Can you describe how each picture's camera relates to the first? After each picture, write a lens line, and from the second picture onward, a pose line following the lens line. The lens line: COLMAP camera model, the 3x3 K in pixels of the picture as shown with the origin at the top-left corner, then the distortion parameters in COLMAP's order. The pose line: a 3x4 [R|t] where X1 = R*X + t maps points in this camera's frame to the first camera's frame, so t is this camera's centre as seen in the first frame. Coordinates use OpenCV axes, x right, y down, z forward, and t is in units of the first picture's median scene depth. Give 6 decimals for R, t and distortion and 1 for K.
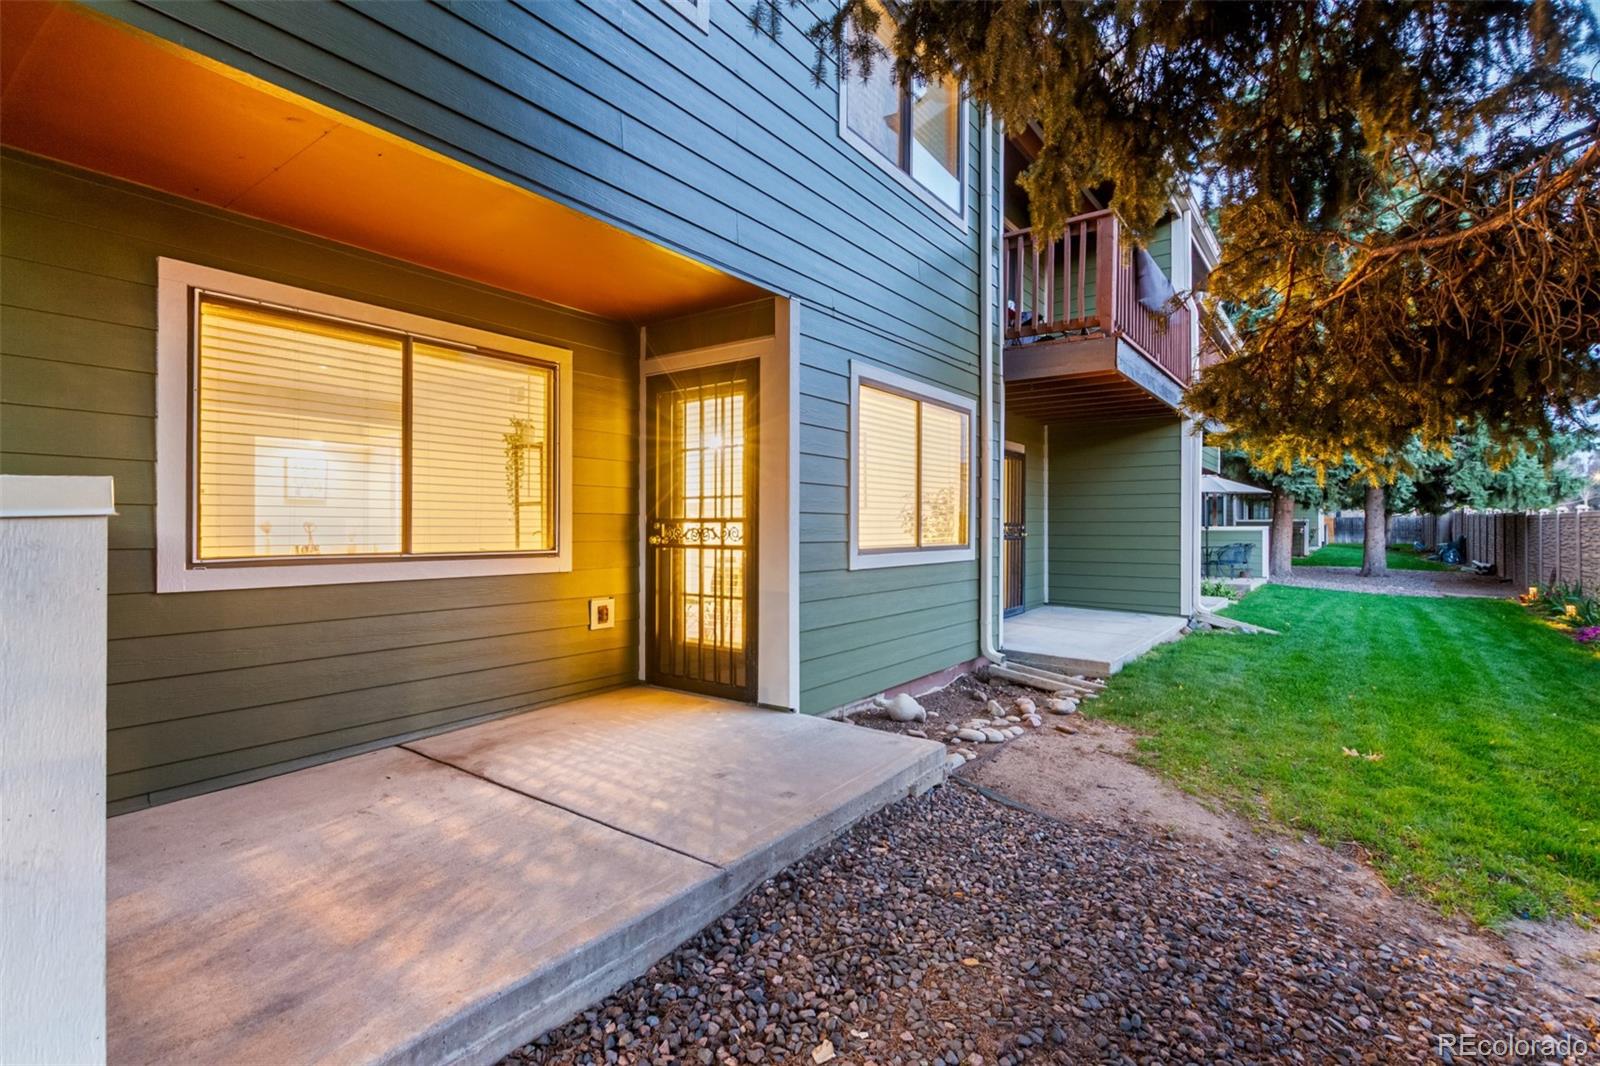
lens RADIAL K [[730.2, 0, 800.0], [0, 730.2, 533.0], [0, 0, 1]] dist [0.001370, -0.000237]
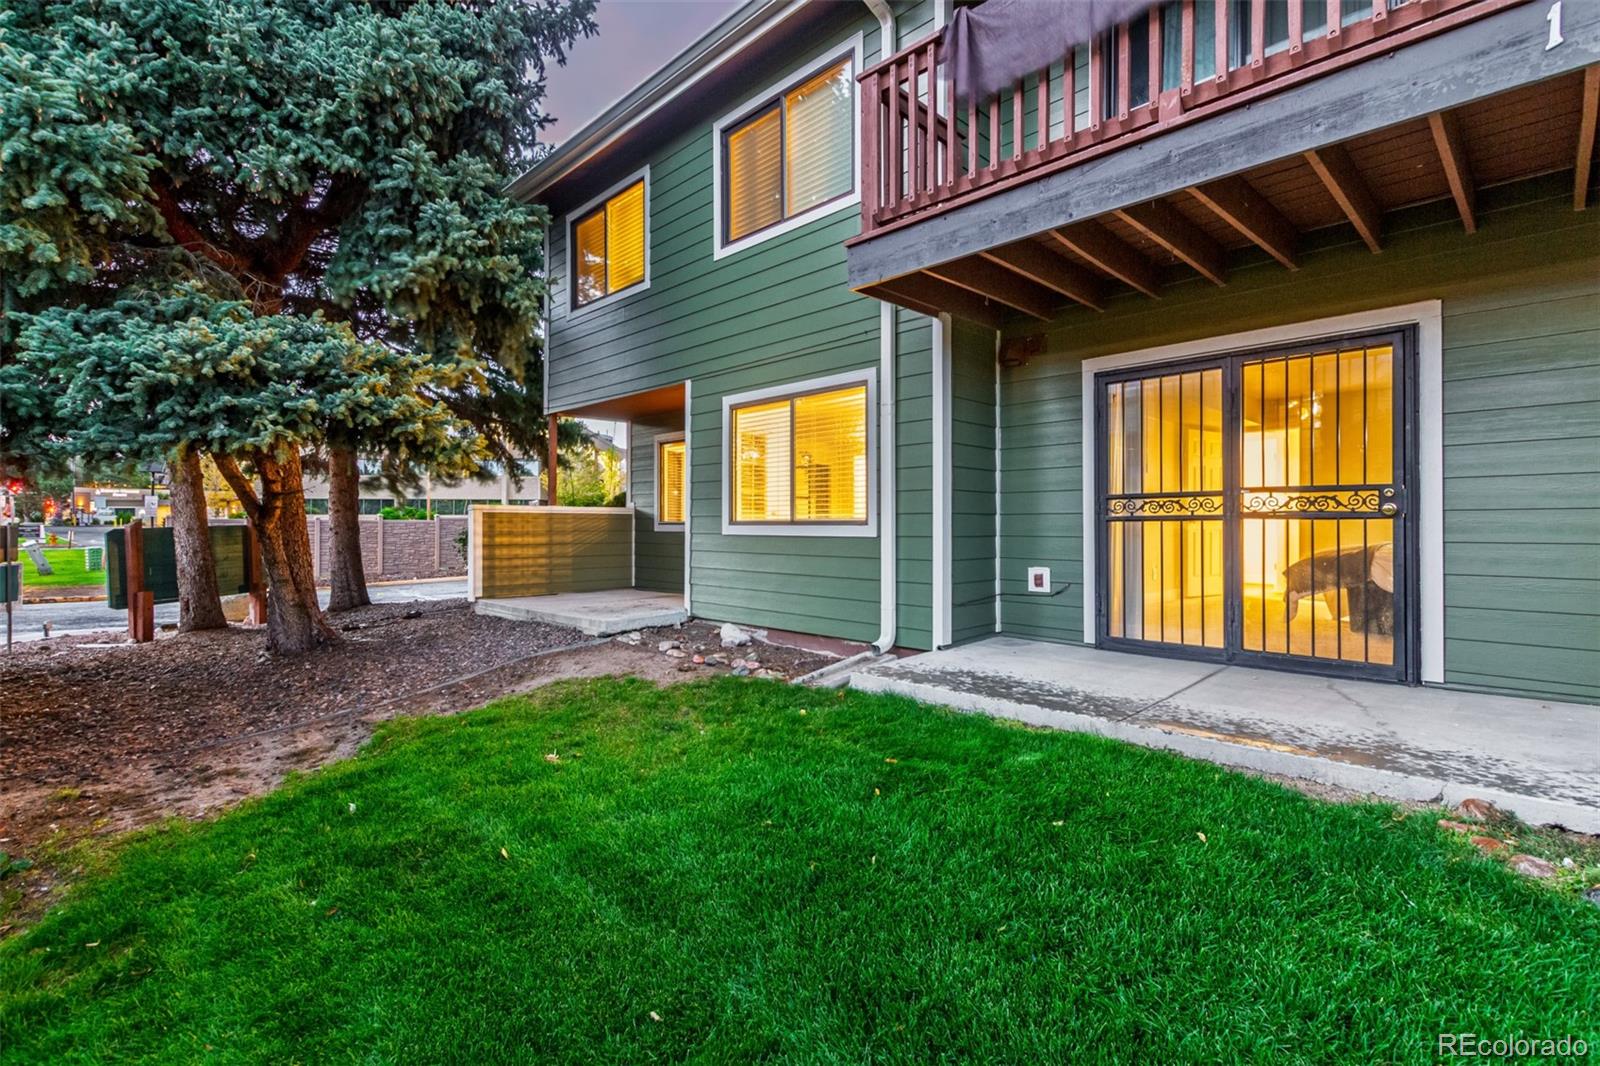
lens RADIAL K [[736.2, 0, 800.1], [0, 736.2, 517.0], [0, 0, 1]] dist [0.002897, 0.000298]
pose [[-0.142097, -0.008310, -0.989818, 0.448650], [-0.004138, 0.999961, -0.007801, 0.007042], [0.989844, 0.002988, -0.142126, 0.393307]]
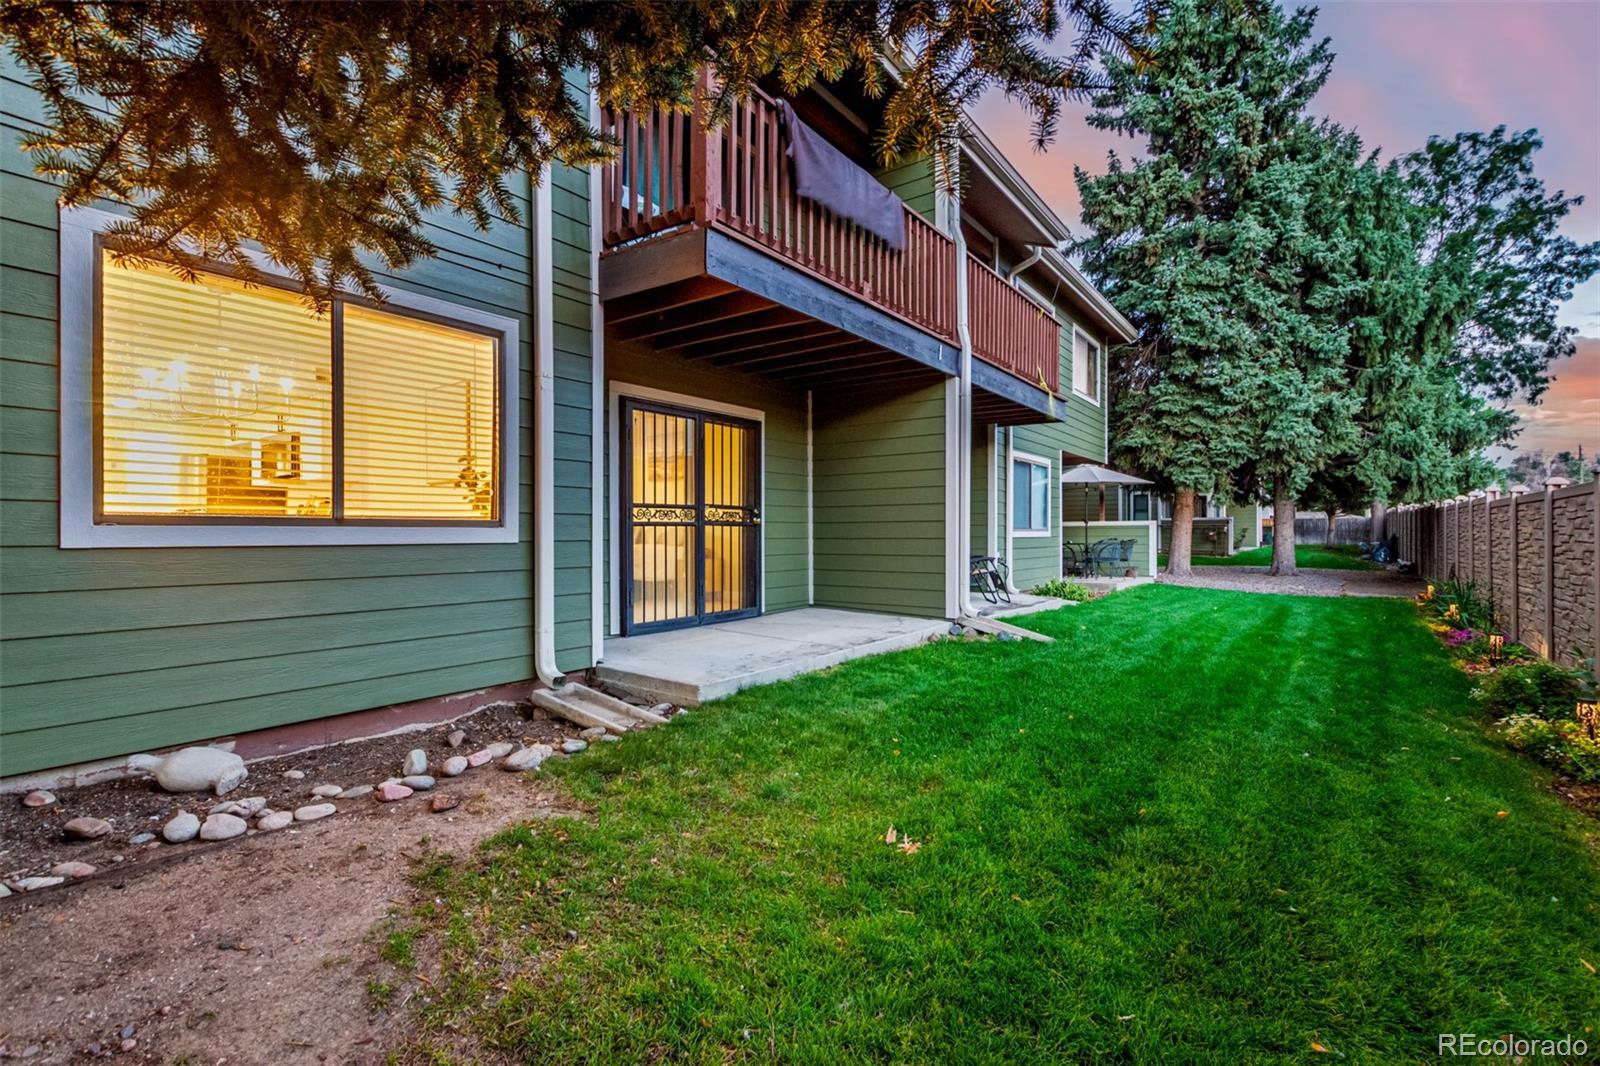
lens RADIAL K [[722.4, 0, 800.0], [0, 722.4, 533.0], [0, 0, 1]] dist [0.003395, 0.000093]
pose [[0.999822, -0.004135, 0.018386, 0.189032], [0.004296, 0.999953, -0.008701, 0.013065], [-0.018349, 0.008779, 0.999793, 0.108627]]
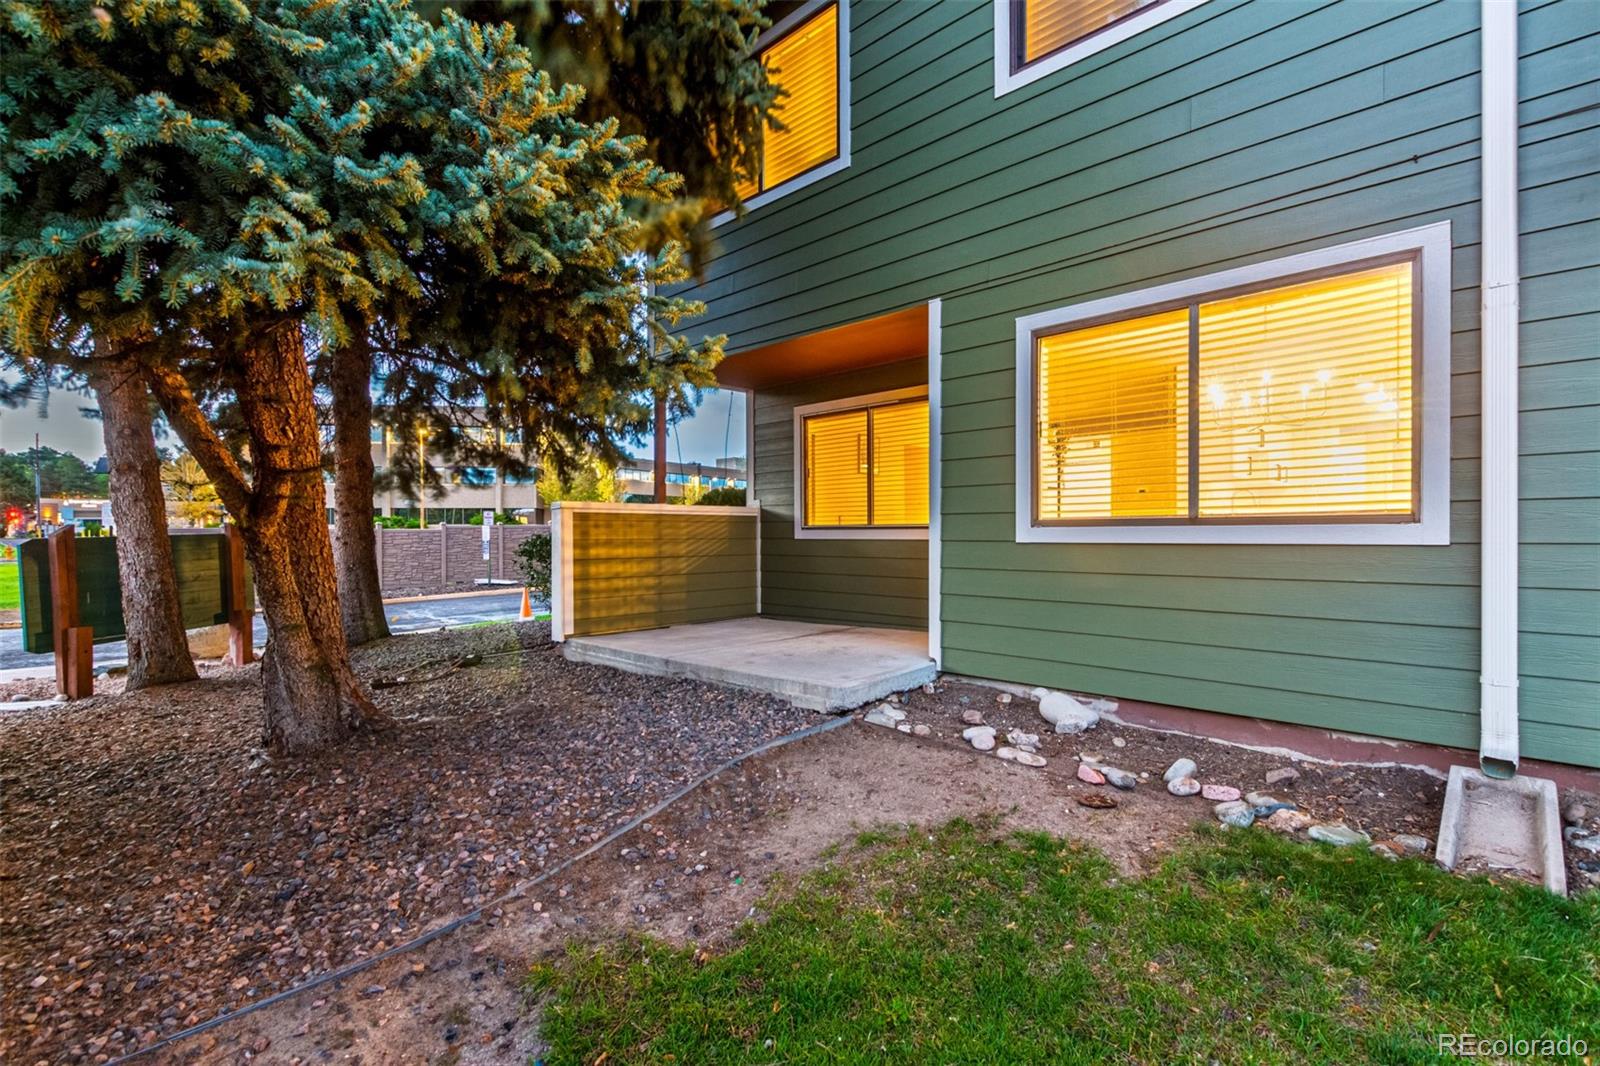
lens RADIAL K [[722.4, 0, 800.0], [0, 722.4, 533.0], [0, 0, 1]] dist [0.003395, 0.000093]
pose [[-0.113637, 0.002017, -0.993520, 0.291528], [0.000608, 0.999998, 0.001960, 0.010315], [0.993522, -0.000381, -0.113638, 0.235219]]
